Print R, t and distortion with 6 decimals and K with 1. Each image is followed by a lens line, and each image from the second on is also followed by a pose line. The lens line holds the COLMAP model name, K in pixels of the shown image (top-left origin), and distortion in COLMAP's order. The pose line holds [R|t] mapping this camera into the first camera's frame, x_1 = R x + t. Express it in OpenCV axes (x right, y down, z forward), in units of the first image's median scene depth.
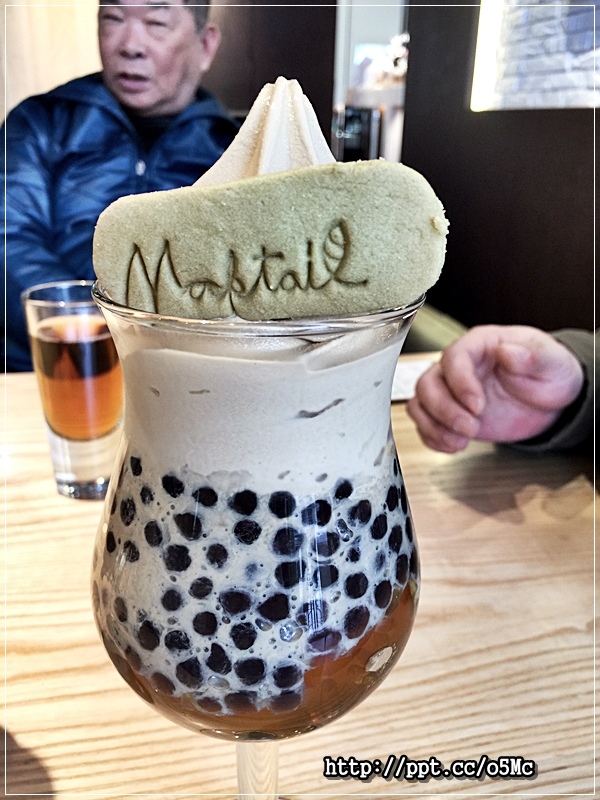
lens RADIAL K [[665.2, 0, 300.0], [0, 665.2, 400.0], [0, 0, 1]] dist [0.096095, 0.002841]
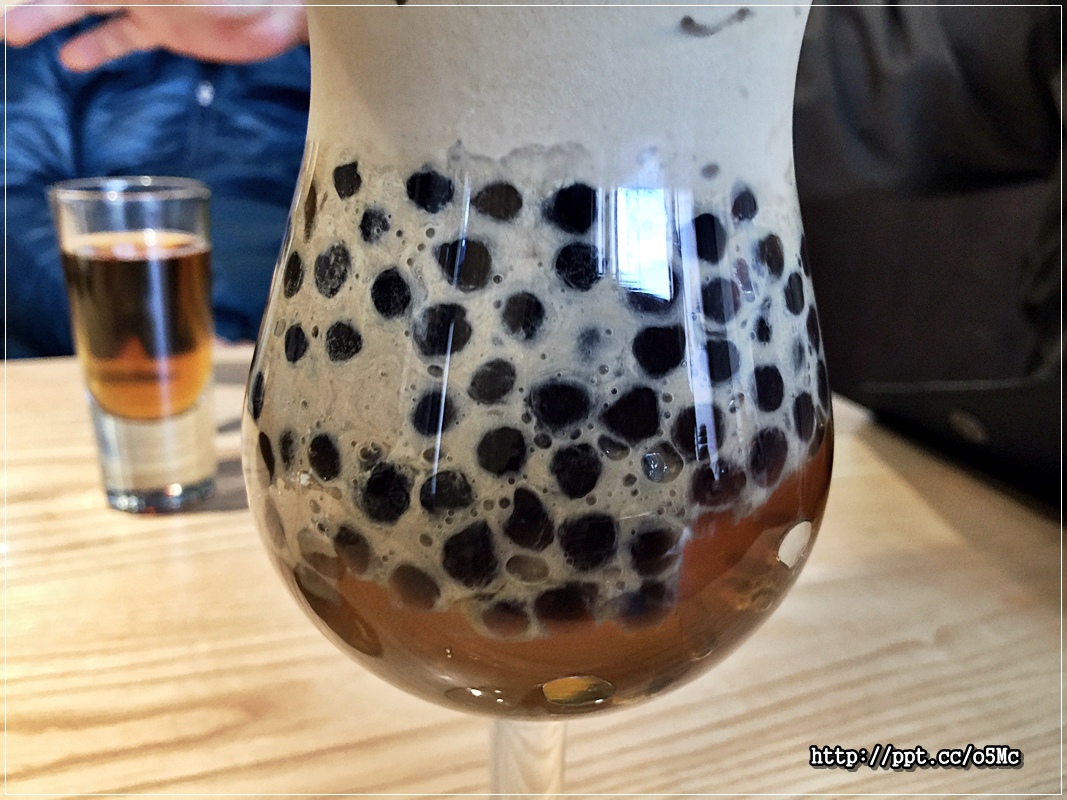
lens RADIAL K [[912.8, 0, 509.4], [0, 912.8, 399.9], [0, 0, 1]] dist [0.078906, -0.004448]
pose [[0.995531, -0.031167, 0.089146, -0.194671], [0.035364, 0.998320, -0.045891, 0.321419], [-0.087566, 0.048839, 0.994961, 0.289339]]
